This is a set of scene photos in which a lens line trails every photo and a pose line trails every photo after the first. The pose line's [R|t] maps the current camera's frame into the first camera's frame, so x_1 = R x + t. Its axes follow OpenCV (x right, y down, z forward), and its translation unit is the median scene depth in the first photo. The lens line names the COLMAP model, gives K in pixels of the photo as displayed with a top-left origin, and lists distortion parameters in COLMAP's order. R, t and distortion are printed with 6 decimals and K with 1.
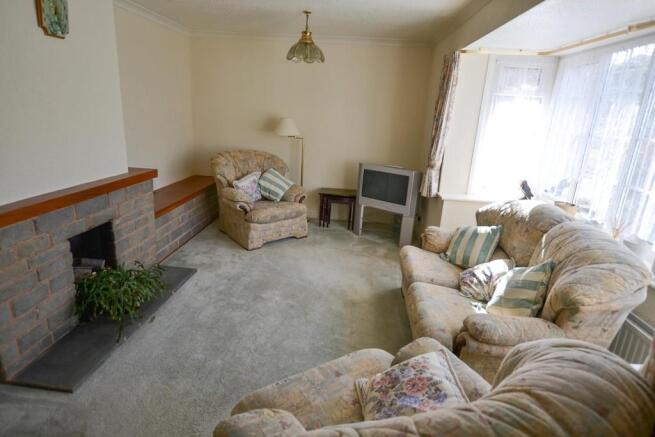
lens RADIAL K [[372.1, 0, 324.1], [0, 372.1, 215.9], [0, 0, 1]] dist [-0.002042, 0.000251]
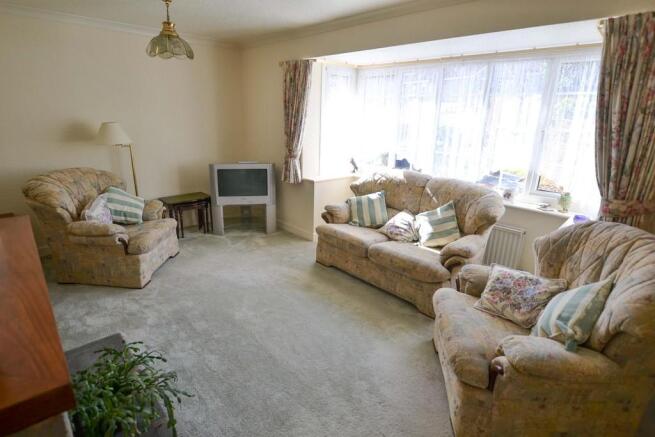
lens RADIAL K [[340.4, 0, 326.8], [0, 340.4, 217.8], [0, 0, 1]] dist [-0.019071, -0.000564]
pose [[0.657978, -0.254705, 0.708654, -0.453377], [0.219325, 0.965081, 0.143229, -0.079313], [-0.720390, 0.061183, 0.690866, 0.199792]]
